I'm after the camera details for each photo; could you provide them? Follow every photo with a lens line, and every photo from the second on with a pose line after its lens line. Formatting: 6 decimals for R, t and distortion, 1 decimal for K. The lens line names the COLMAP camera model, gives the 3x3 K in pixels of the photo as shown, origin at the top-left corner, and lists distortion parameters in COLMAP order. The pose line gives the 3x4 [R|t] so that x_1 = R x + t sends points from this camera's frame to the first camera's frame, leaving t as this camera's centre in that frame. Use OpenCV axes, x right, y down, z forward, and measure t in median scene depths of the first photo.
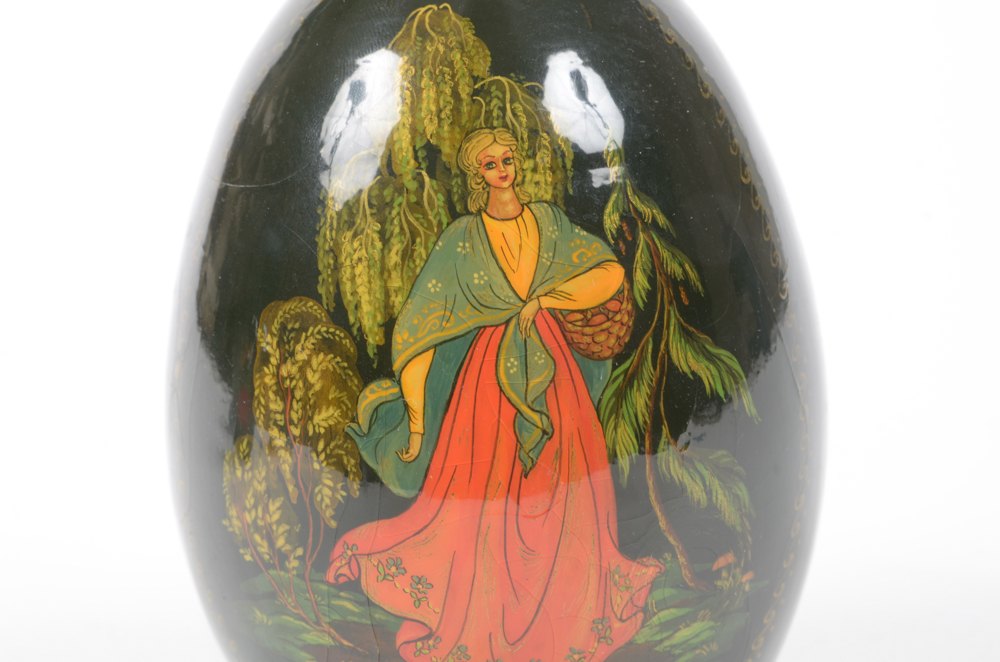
lens RADIAL K [[2384.2, 0, 502.9], [0, 2384.2, 338.1], [0, 0, 1]] dist [-0.047673, 0.000000]
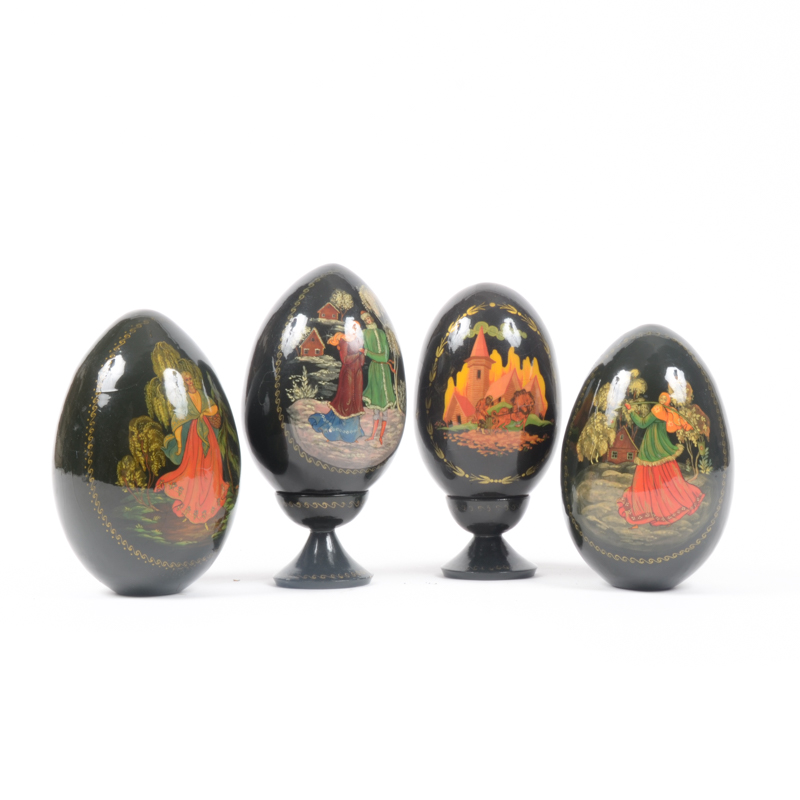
lens RADIAL K [[2273.2, 0, 379.4], [0, 2273.2, 430.6], [0, 0, 1]] dist [0.053684, 0.000000]
pose [[0.788023, -0.012156, 0.615525, -2.006890], [0.152607, 0.972459, -0.176168, 0.697159], [-0.596431, 0.232758, 0.768175, -1.984516]]
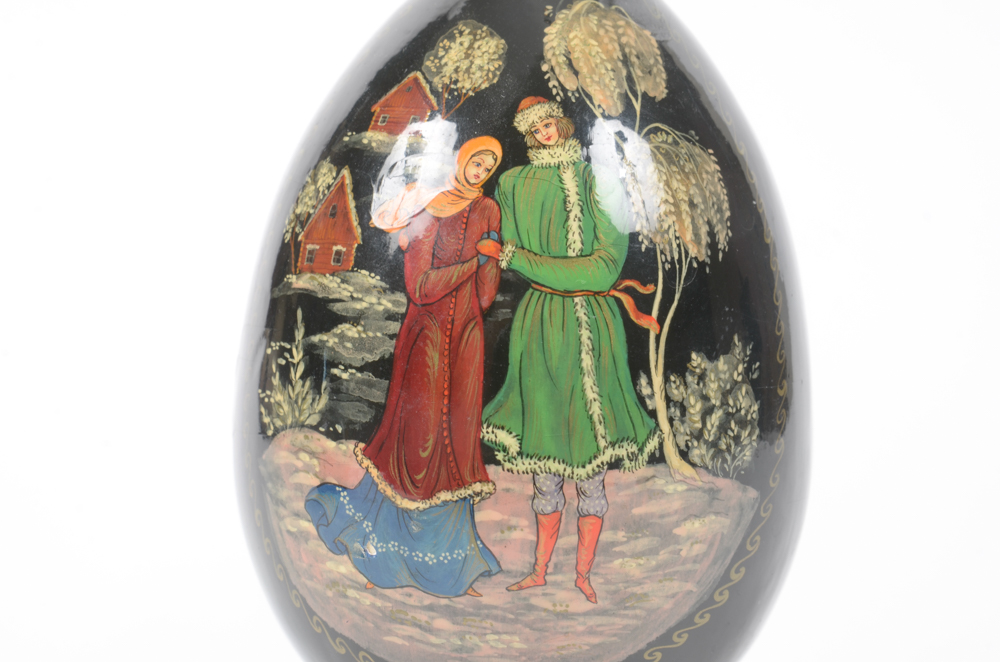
lens RADIAL K [[2384.2, 0, 503.1], [0, 2384.2, 328.9], [0, 0, 1]] dist [-0.047673, 0.000000]
pose [[0.998983, -0.029364, 0.034216, 0.232842], [0.035271, 0.981661, -0.187343, 0.135839], [-0.028088, 0.188359, 0.981698, -0.140948]]
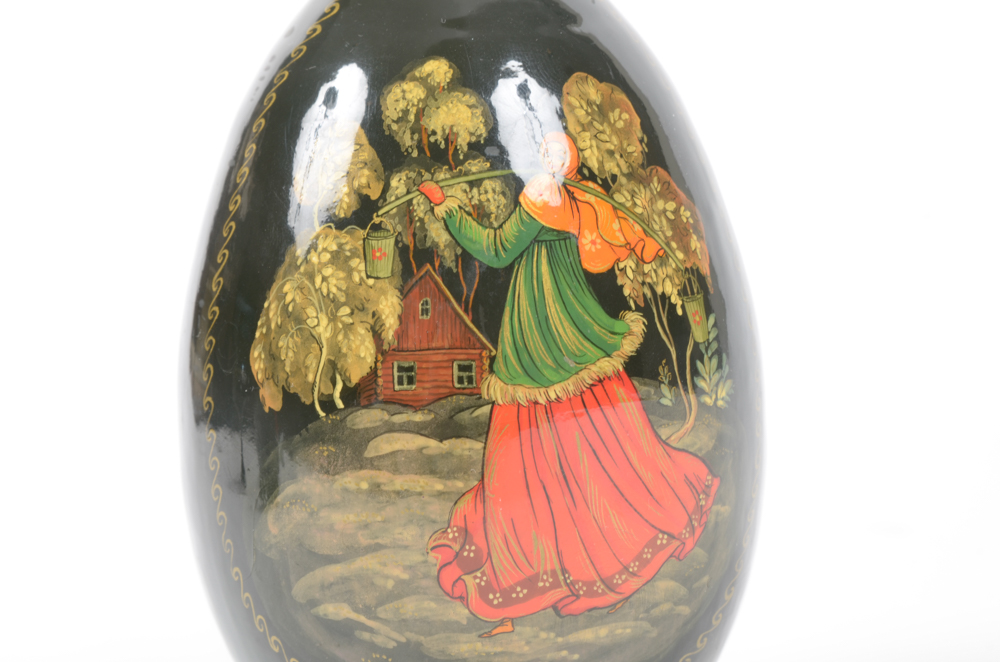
lens RADIAL K [[2384.2, 0, 491.7], [0, 2384.2, 330.0], [0, 0, 1]] dist [-0.047673, 0.000000]
pose [[0.560555, -0.090442, 0.823164, -0.277483], [0.294372, 0.950858, -0.095988, 0.237230], [-0.774031, 0.296123, 0.559632, 0.006783]]
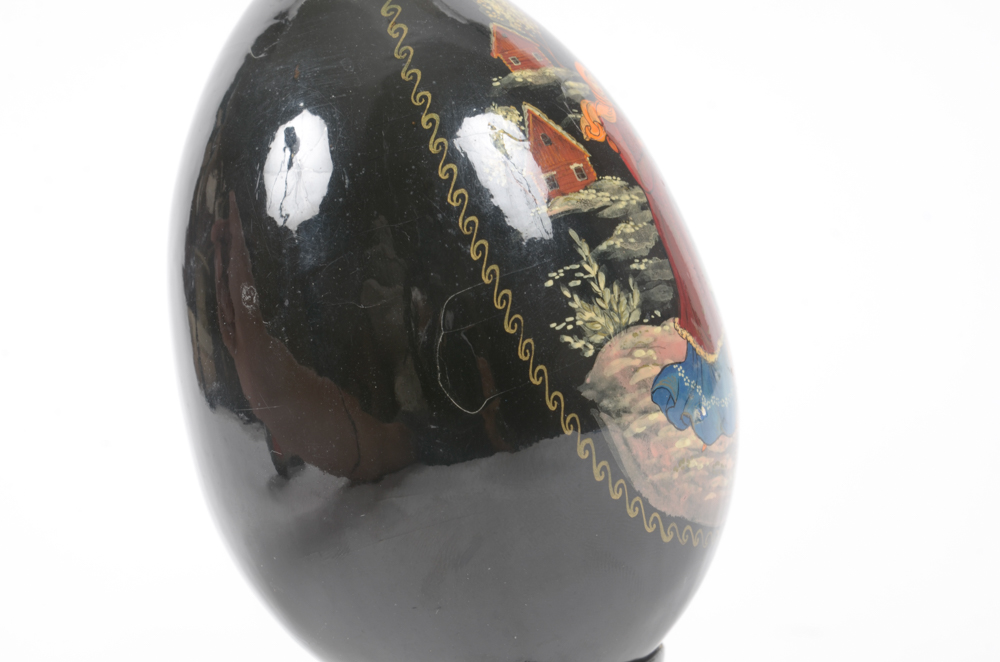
lens RADIAL K [[2384.2, 0, 499.7], [0, 2384.2, 332.3], [0, 0, 1]] dist [-0.047673, 0.000000]
pose [[0.047760, -0.106310, 0.993185, -0.937188], [0.541550, 0.838253, 0.063684, -0.125608], [-0.839311, 0.534818, 0.097607, 0.855623]]
